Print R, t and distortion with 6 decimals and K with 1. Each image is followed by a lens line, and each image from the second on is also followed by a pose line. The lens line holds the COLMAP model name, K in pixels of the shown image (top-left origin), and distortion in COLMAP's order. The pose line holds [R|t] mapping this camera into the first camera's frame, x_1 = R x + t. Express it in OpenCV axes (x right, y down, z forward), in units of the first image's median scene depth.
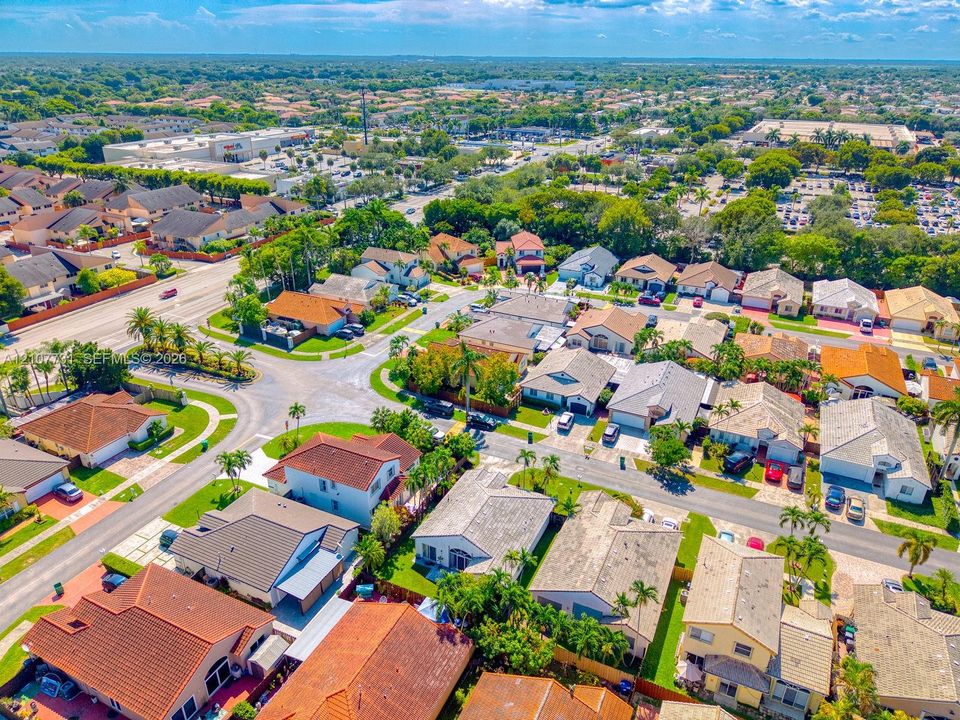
lens RADIAL K [[646.7, 0, 480.0], [0, 646.7, 360.0], [0, 0, 1]] dist [-0.005975, 0.006061]
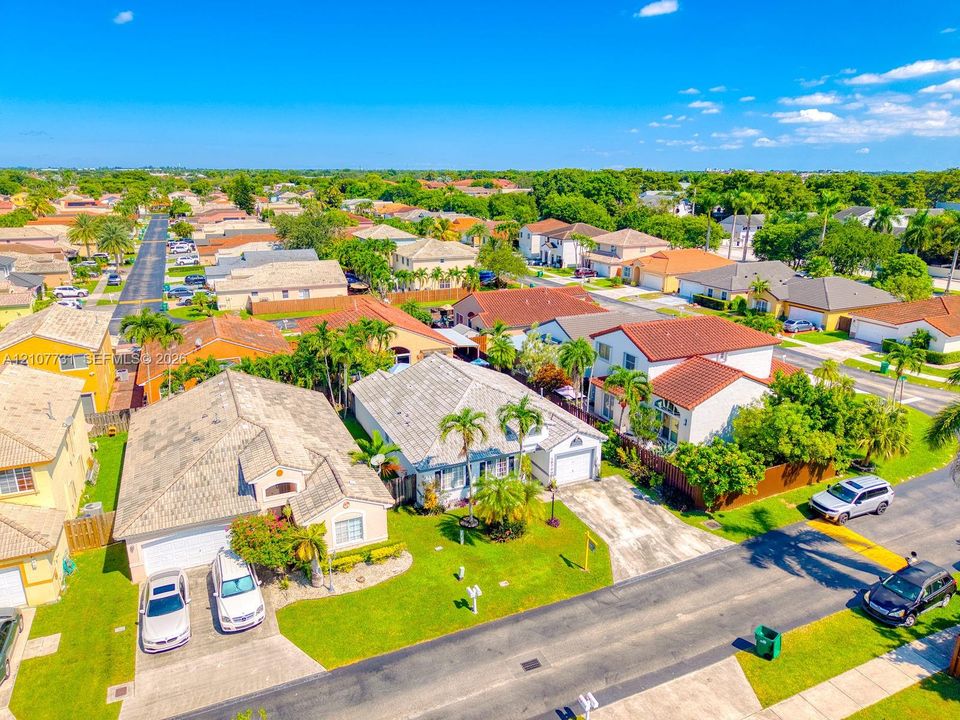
lens RADIAL K [[646.7, 0, 480.0], [0, 646.7, 360.0], [0, 0, 1]] dist [-0.005975, 0.006061]
pose [[-0.644453, 0.215374, -0.733685, 0.362949], [-0.326644, 0.790014, 0.518826, -0.091520], [0.691363, 0.574013, -0.438777, 1.046773]]
